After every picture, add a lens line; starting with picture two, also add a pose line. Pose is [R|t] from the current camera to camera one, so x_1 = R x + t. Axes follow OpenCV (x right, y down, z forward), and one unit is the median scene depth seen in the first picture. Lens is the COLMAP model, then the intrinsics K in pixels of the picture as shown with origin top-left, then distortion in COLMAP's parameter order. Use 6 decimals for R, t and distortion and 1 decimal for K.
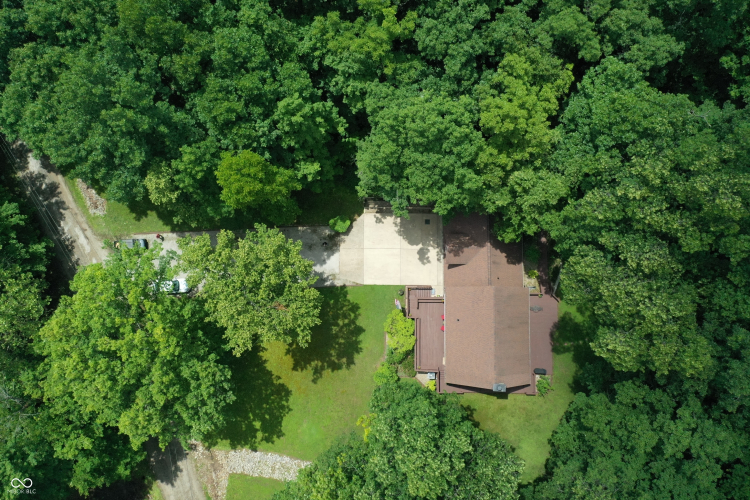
lens RADIAL K [[591.2, 0, 374.5], [0, 591.2, 239.0], [0, 0, 1]] dist [-0.000204, -0.000945]
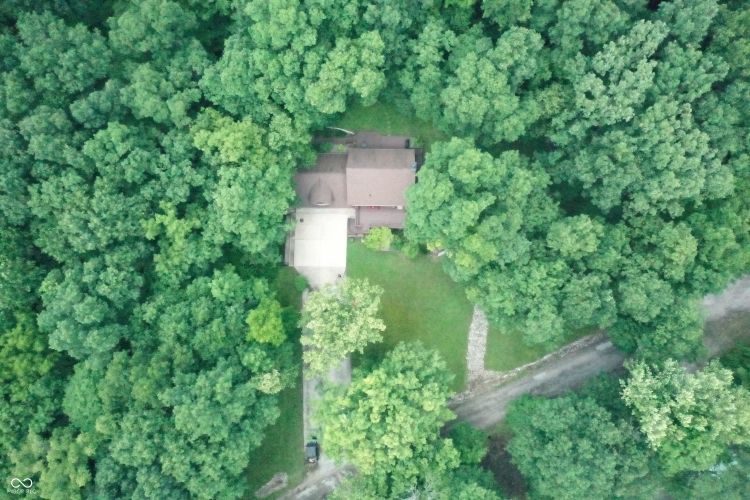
lens RADIAL K [[618.1, 0, 375.0], [0, 618.1, 250.0], [0, 0, 1]] dist [0.005124, -0.004019]
pose [[0.014245, -0.982426, 0.186110, -0.334217], [0.997102, 0.027867, 0.070782, 0.056220], [-0.074725, 0.184563, 0.979976, -0.564981]]
